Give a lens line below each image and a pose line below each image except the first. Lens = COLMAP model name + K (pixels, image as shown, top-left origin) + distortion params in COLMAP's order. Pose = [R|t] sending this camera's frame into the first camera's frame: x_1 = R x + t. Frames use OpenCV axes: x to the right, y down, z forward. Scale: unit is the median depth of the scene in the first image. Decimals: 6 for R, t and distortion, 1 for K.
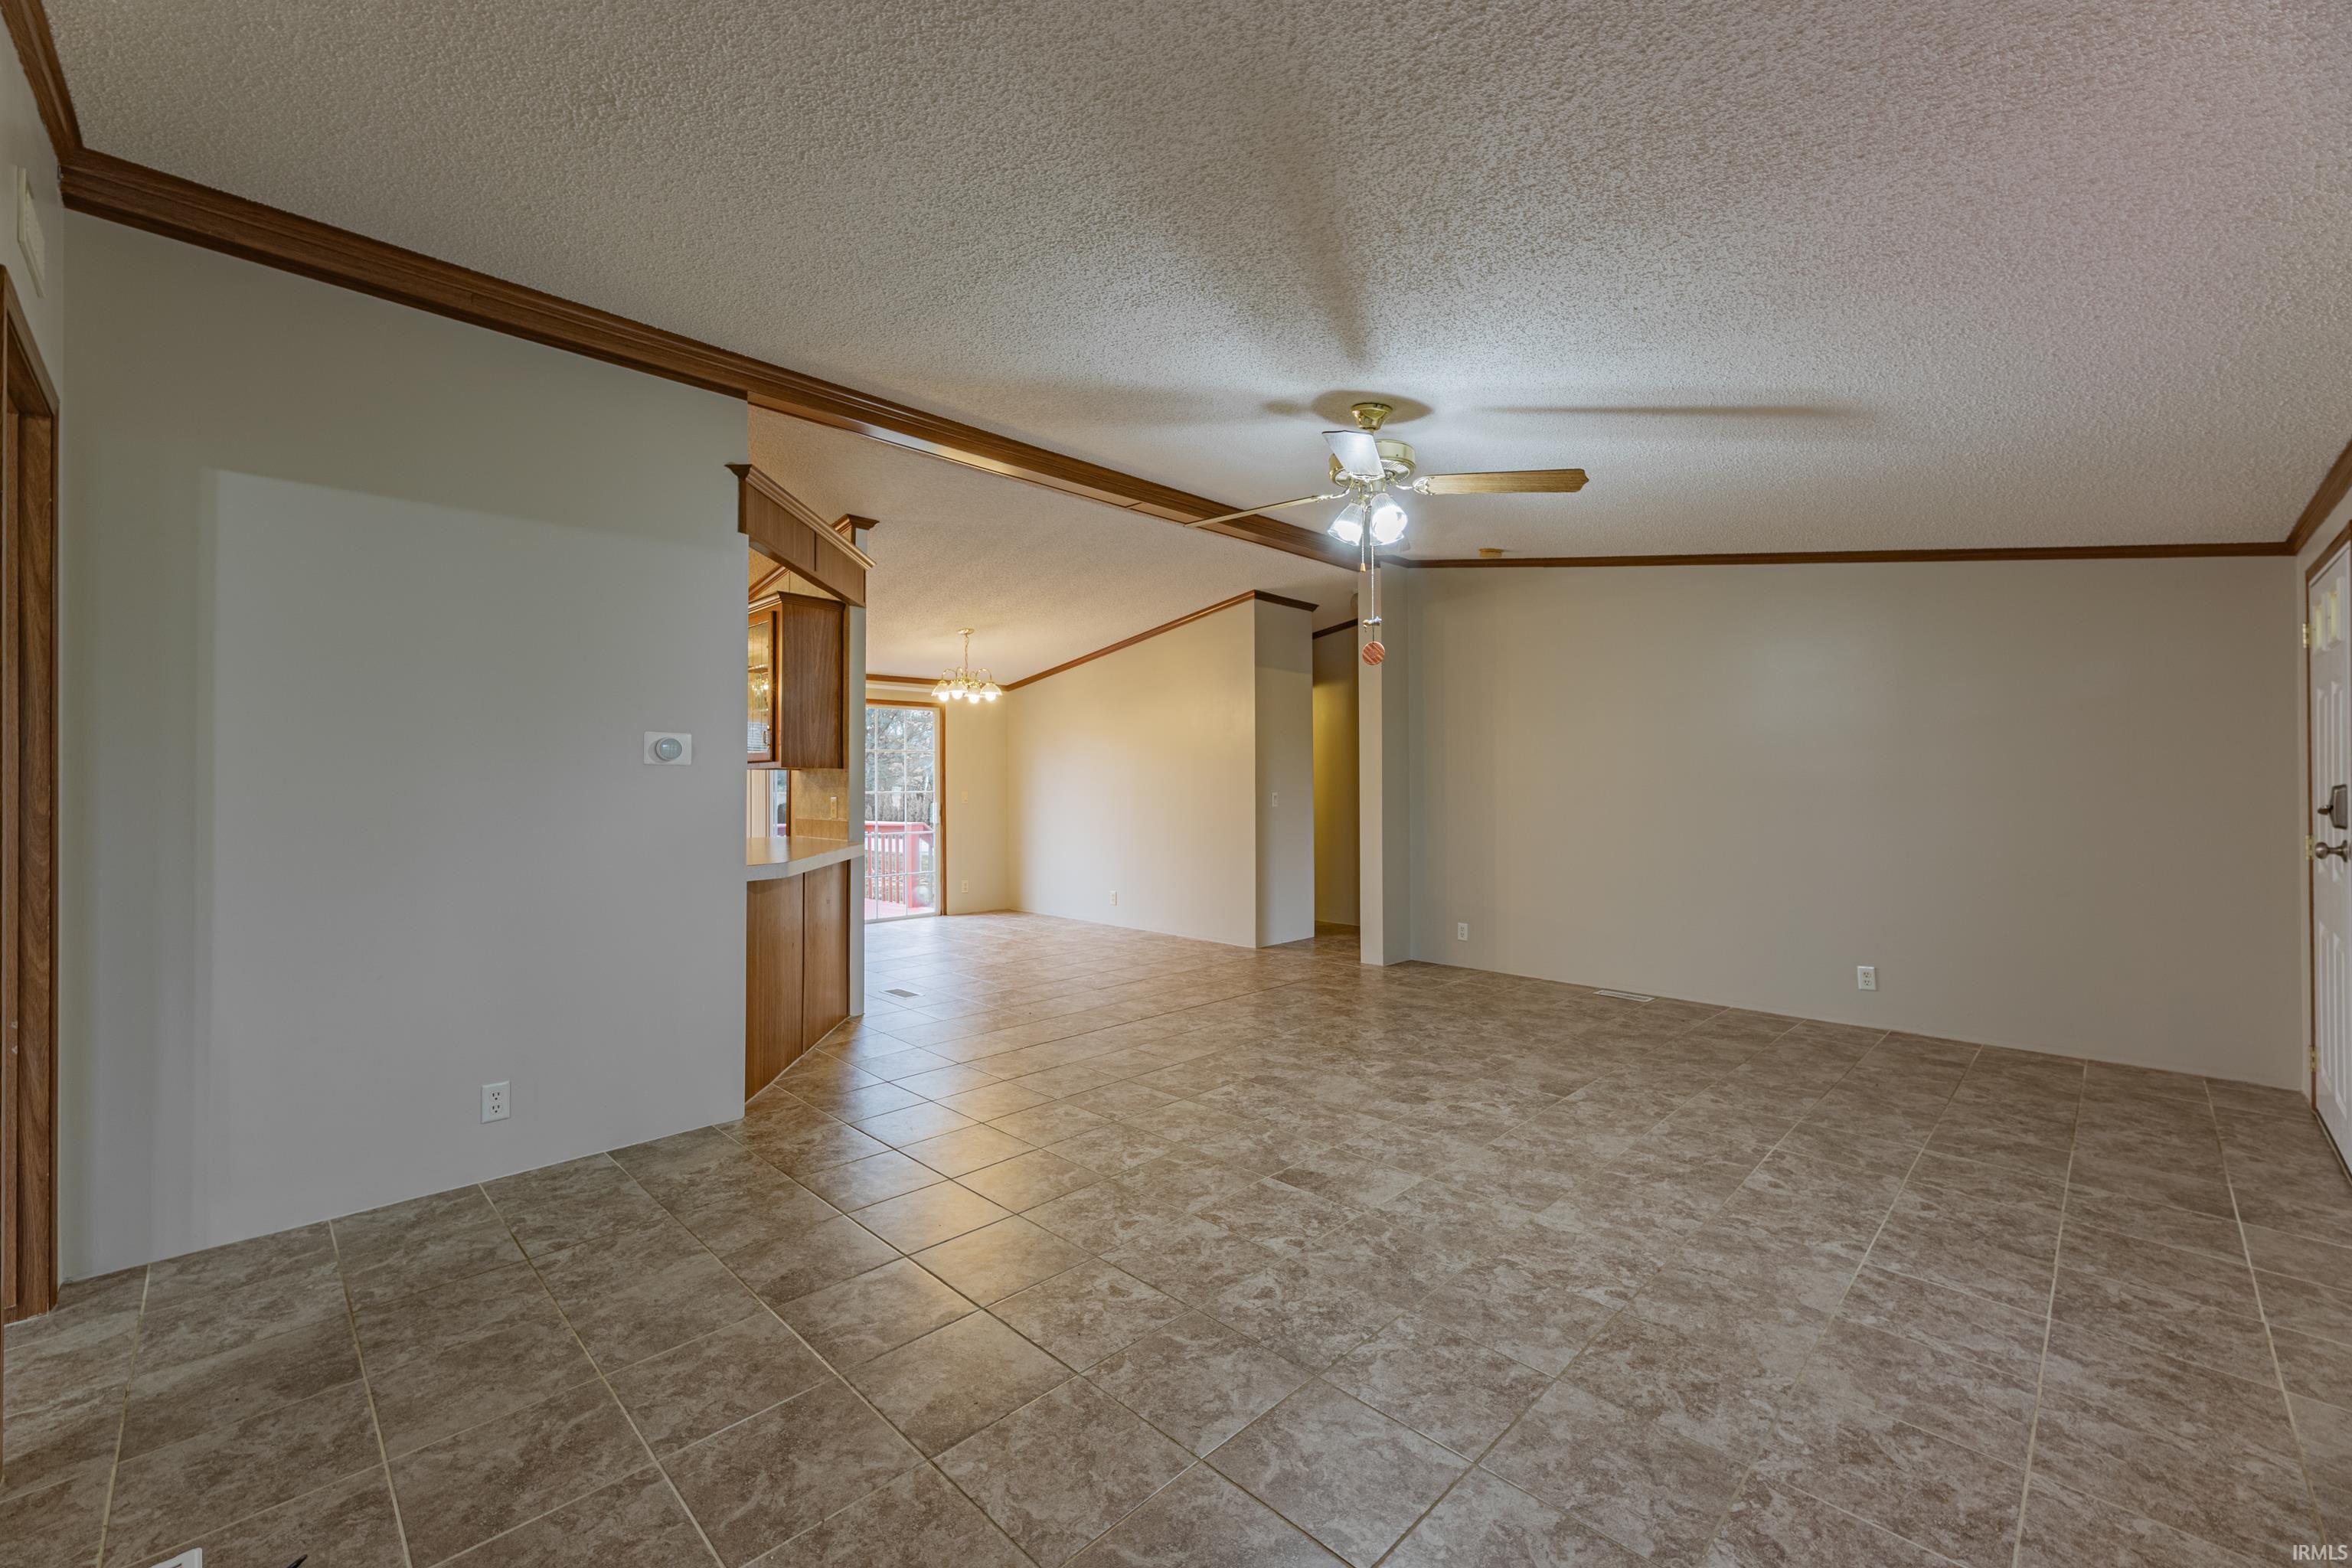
lens RADIAL K [[945.3, 0, 1145.6], [0, 945.3, 778.3], [0, 0, 1]] dist [0.004396, -0.001354]
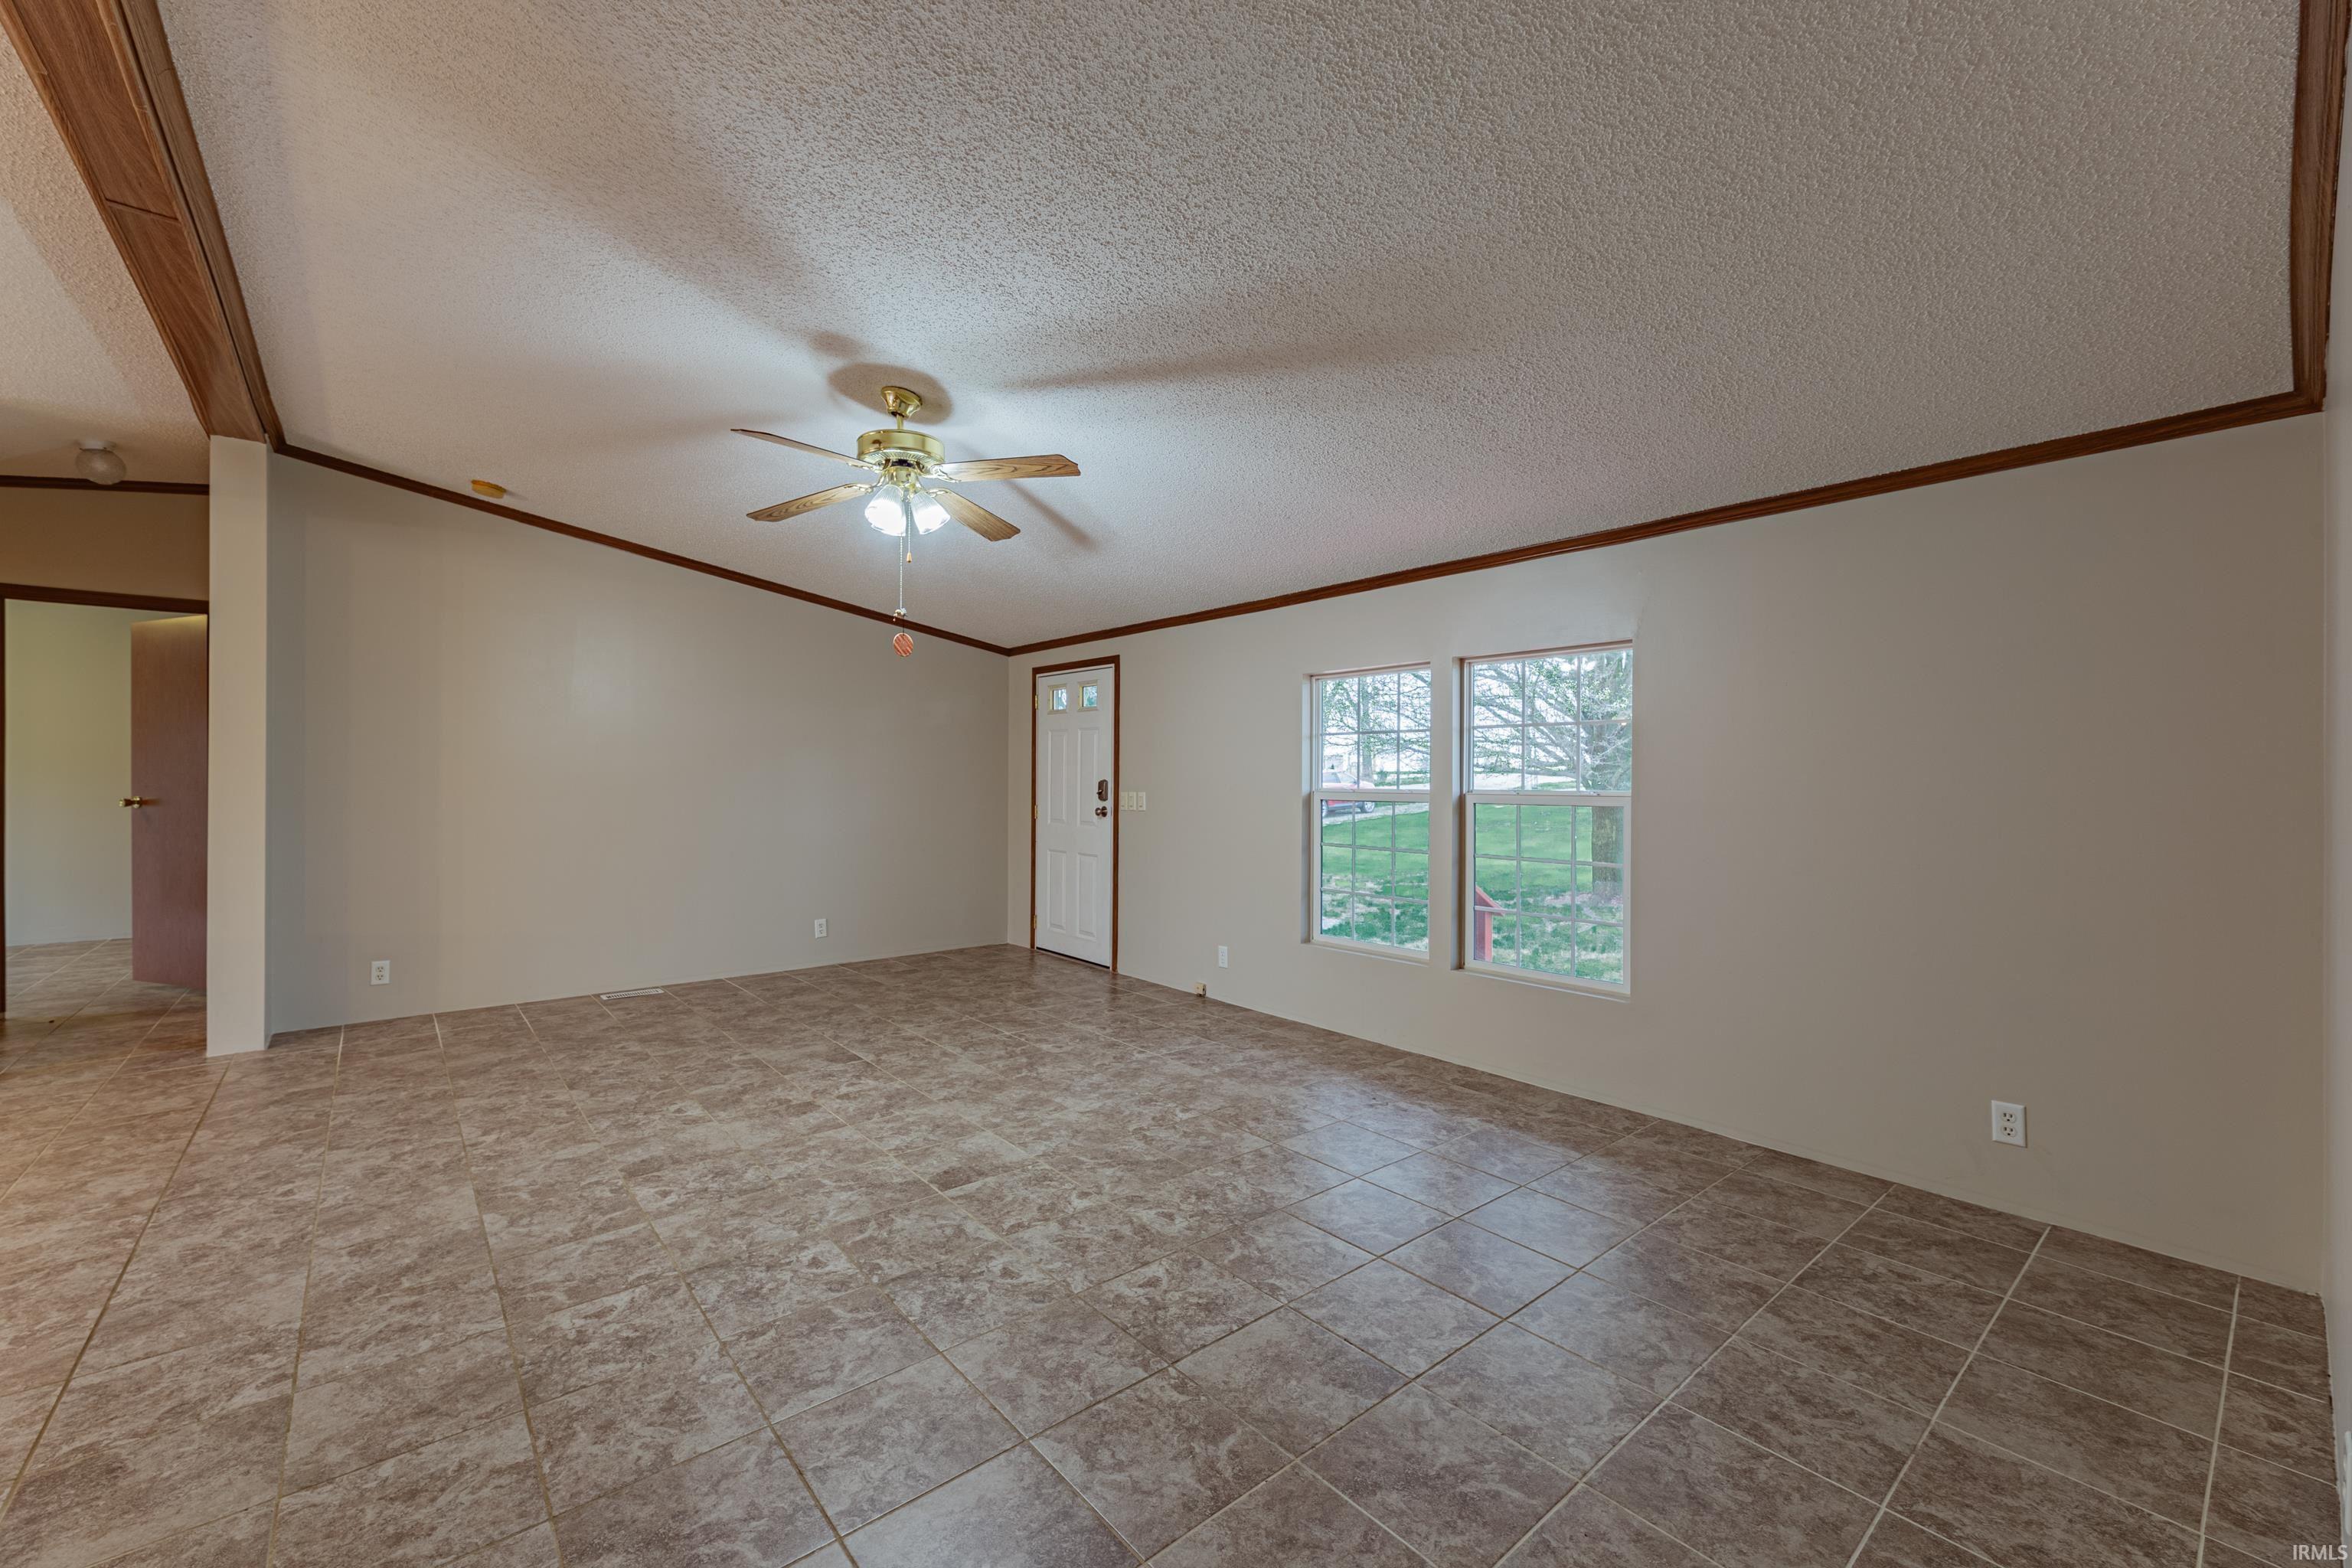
lens RADIAL K [[945.3, 0, 1174.9], [0, 945.3, 775.6], [0, 0, 1]] dist [0.004396, -0.001354]
pose [[0.066893, 0.007107, 0.997735, -0.829323], [-0.012335, 0.999904, -0.006295, 0.009103], [-0.997684, -0.011886, 0.066974, 0.735065]]
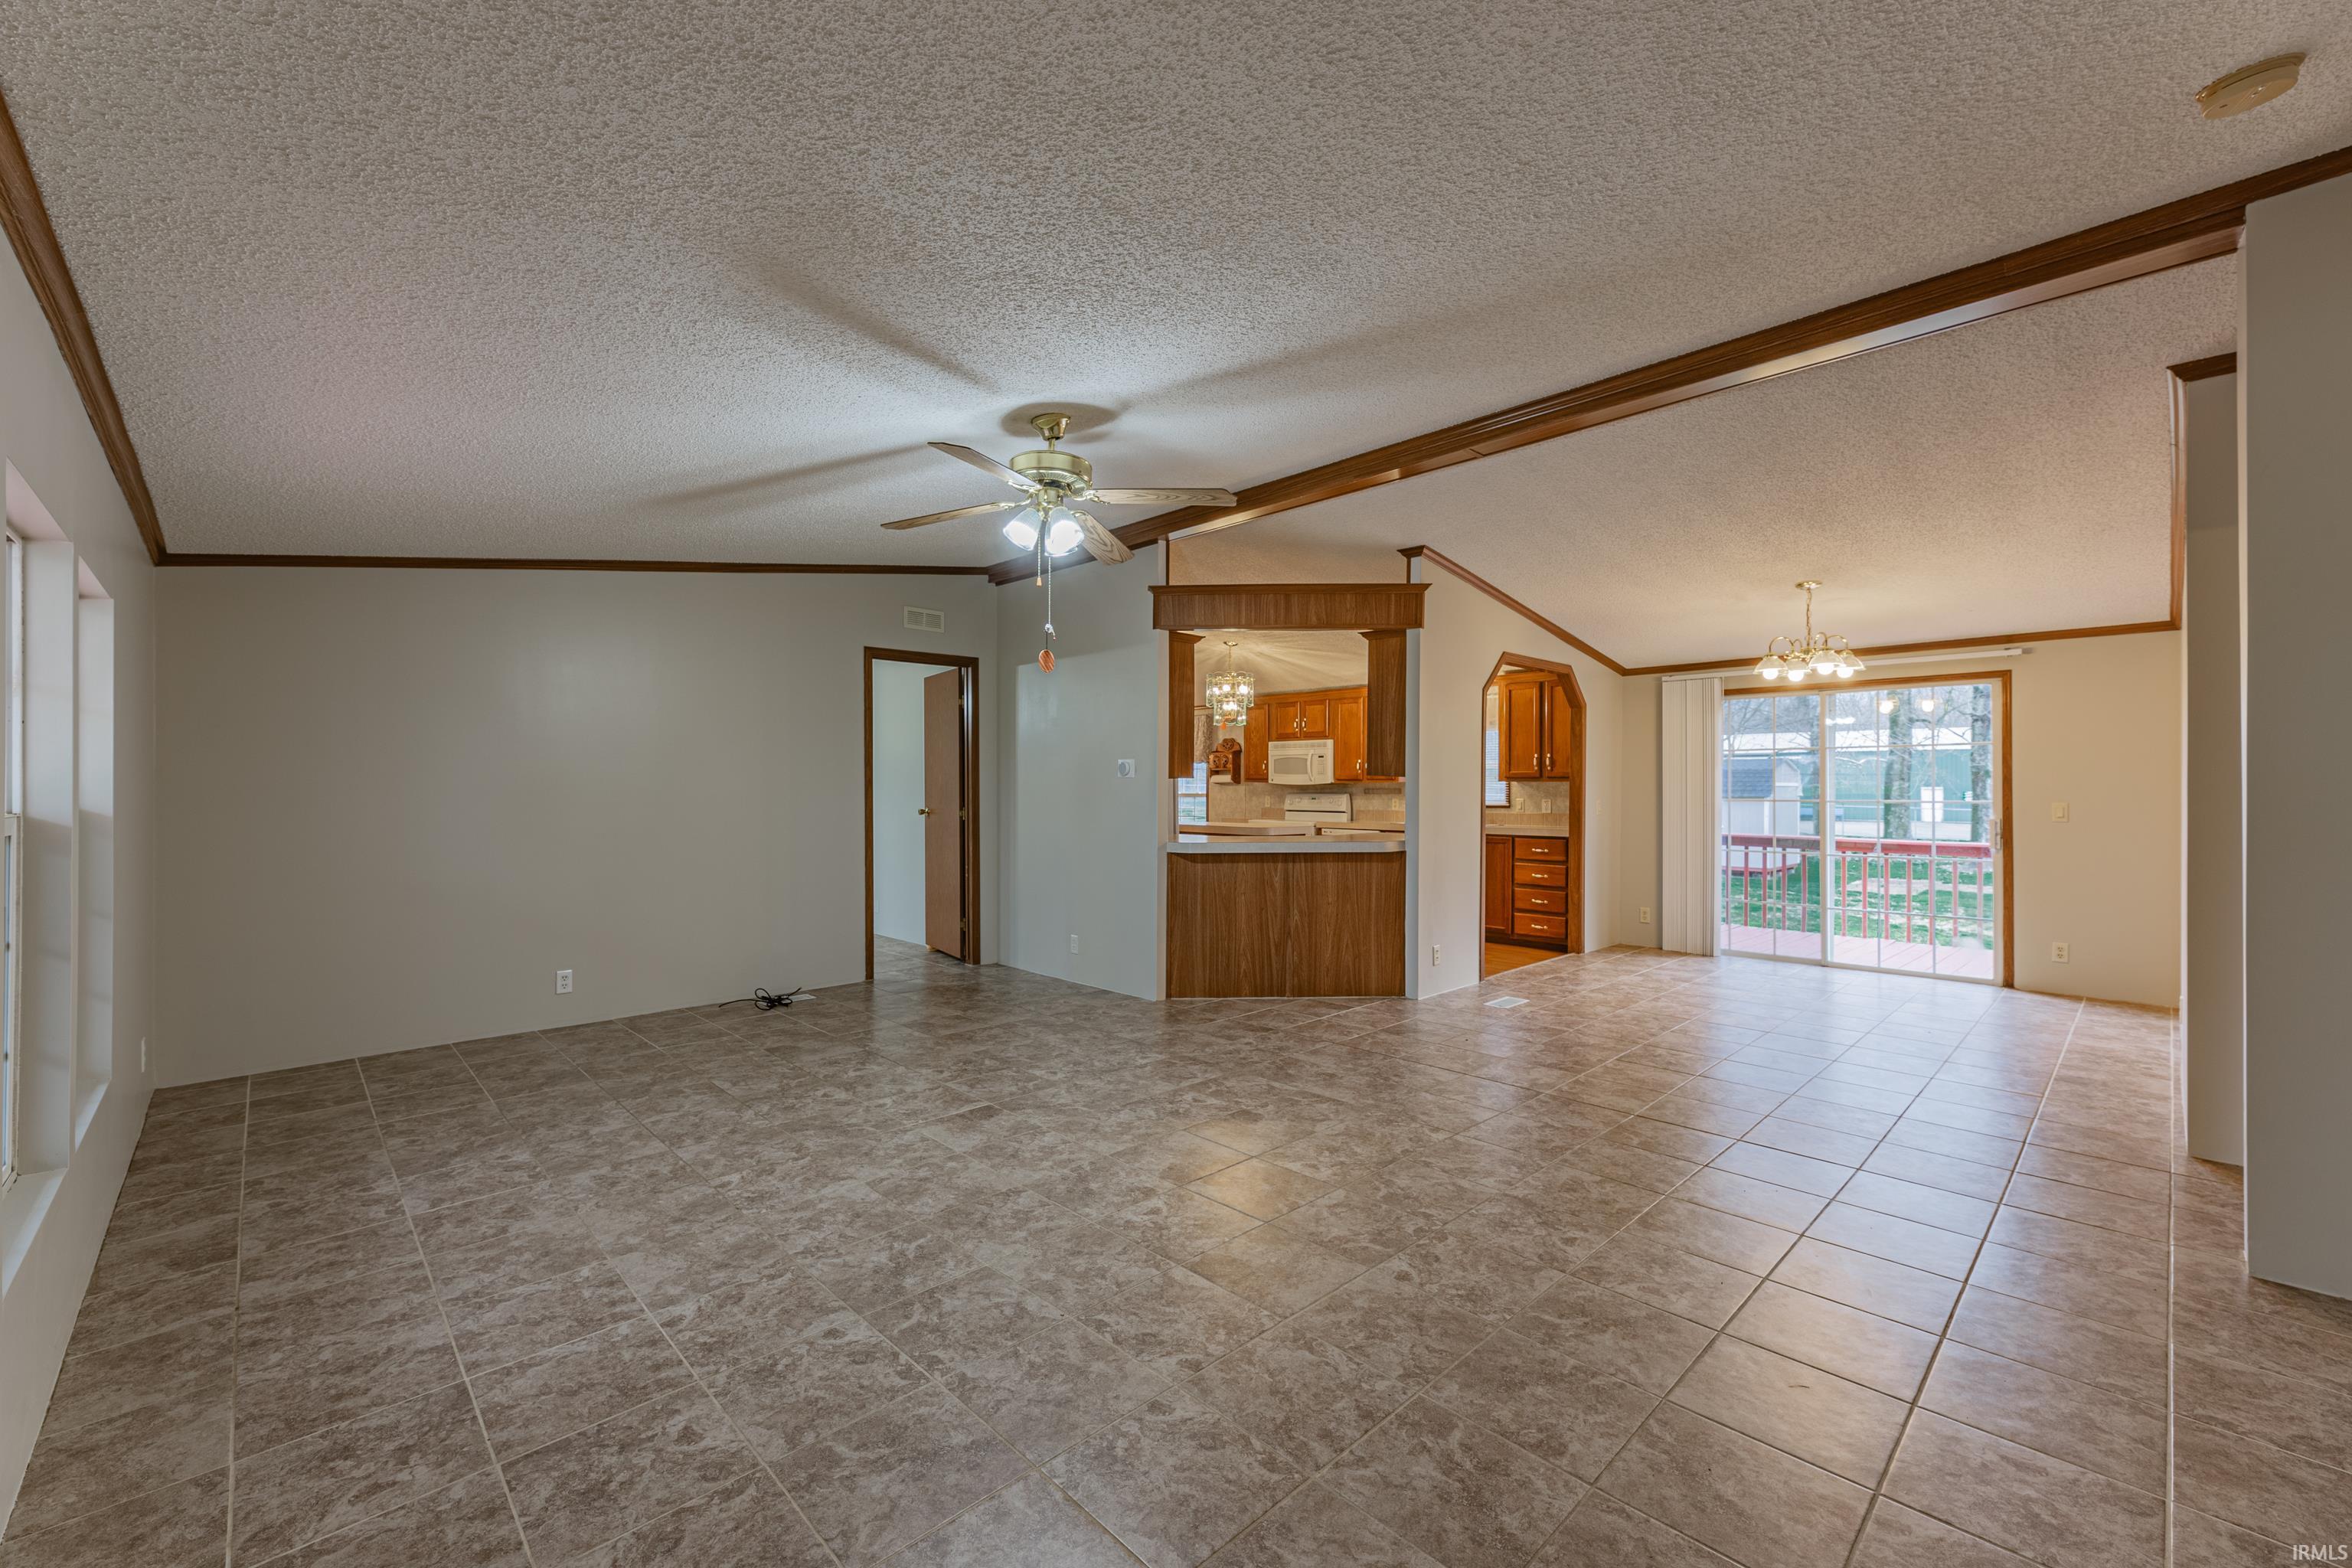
lens RADIAL K [[945.3, 0, 1174.8], [0, 945.3, 789.3], [0, 0, 1]] dist [0.004396, -0.001354]
pose [[-0.001325, 0.002279, -0.999997, 1.427121], [0.003392, 0.999992, 0.002275, 0.004298], [0.999993, -0.003389, -0.001333, 1.291921]]
